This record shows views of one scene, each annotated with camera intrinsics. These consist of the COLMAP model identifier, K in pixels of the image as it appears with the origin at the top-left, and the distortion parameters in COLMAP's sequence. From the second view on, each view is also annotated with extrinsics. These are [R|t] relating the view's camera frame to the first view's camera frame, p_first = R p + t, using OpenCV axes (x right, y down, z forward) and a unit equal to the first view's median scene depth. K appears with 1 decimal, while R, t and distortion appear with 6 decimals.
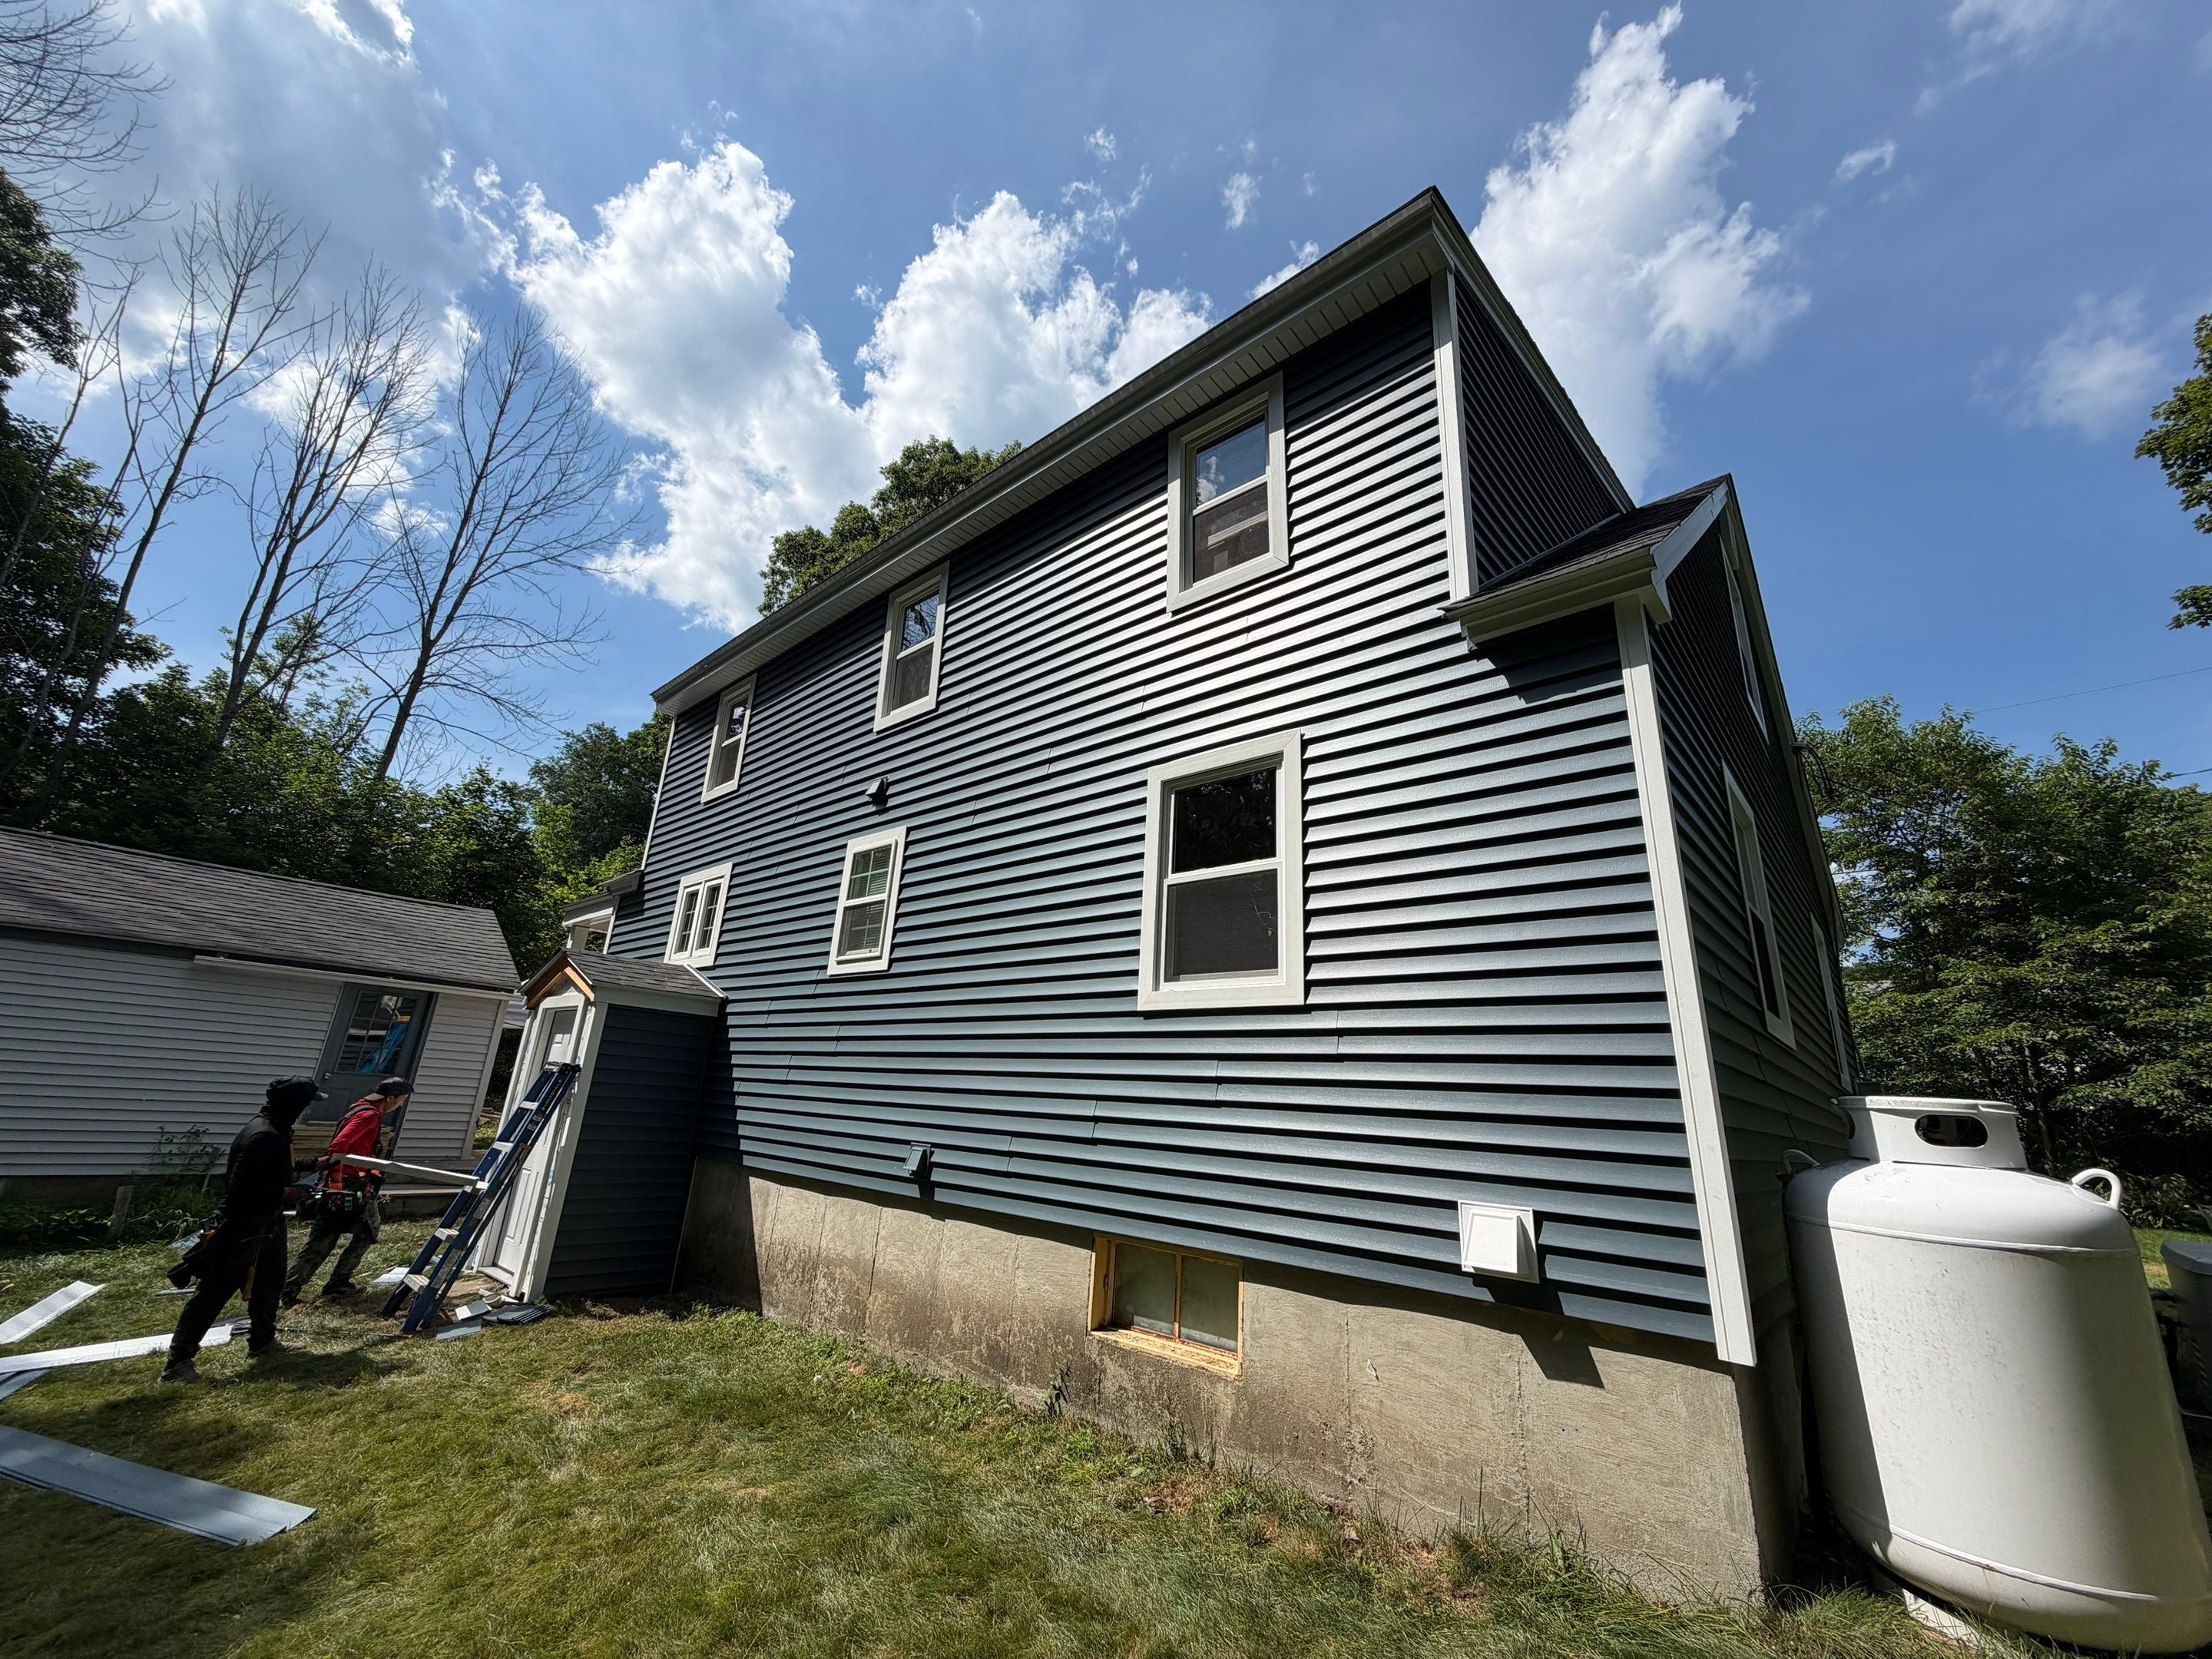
lens RADIAL K [[887.8, 0, 1106.0], [0, 887.8, 829.5], [0, 0, 1]] dist [0.000378, -0.000024]
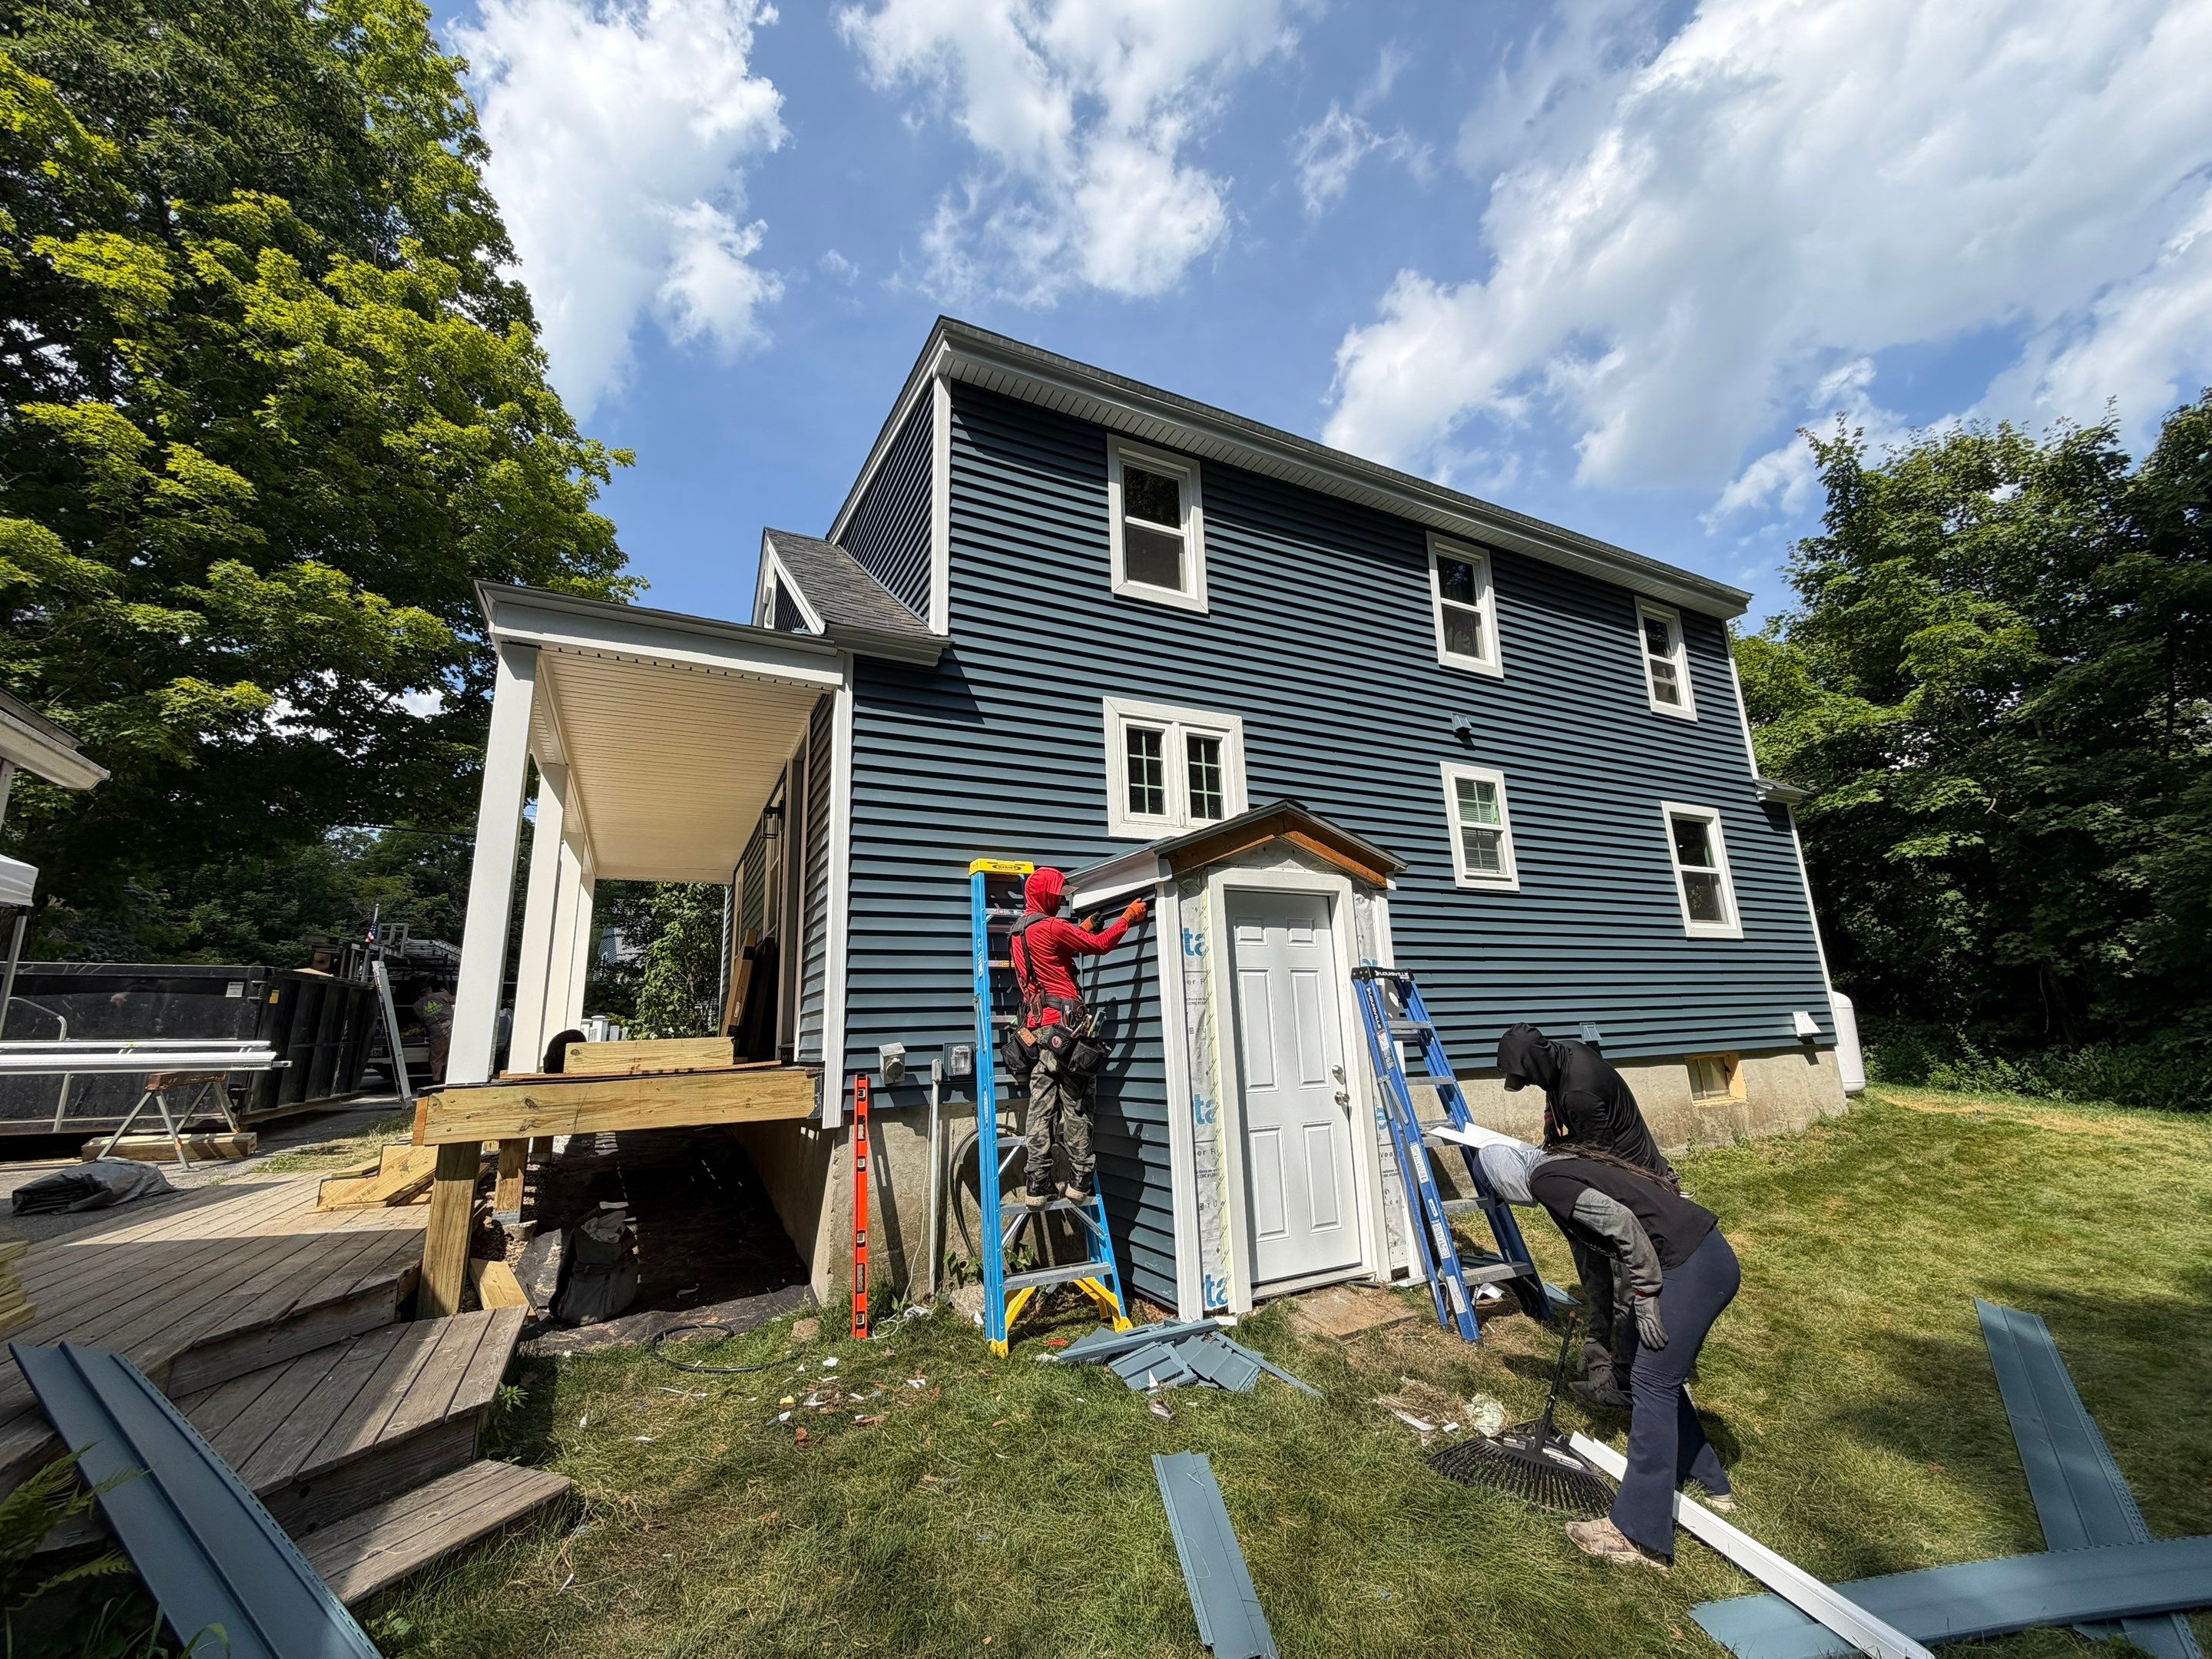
lens RADIAL K [[887.8, 0, 1106.0], [0, 887.8, 829.5], [0, 0, 1]] dist [0.000378, -0.000024]
pose [[0.352576, 0.140275, 0.925210, -1.915597], [-0.232786, 0.970768, -0.058473, 0.337537], [-0.906367, -0.194760, 0.374924, 1.297637]]
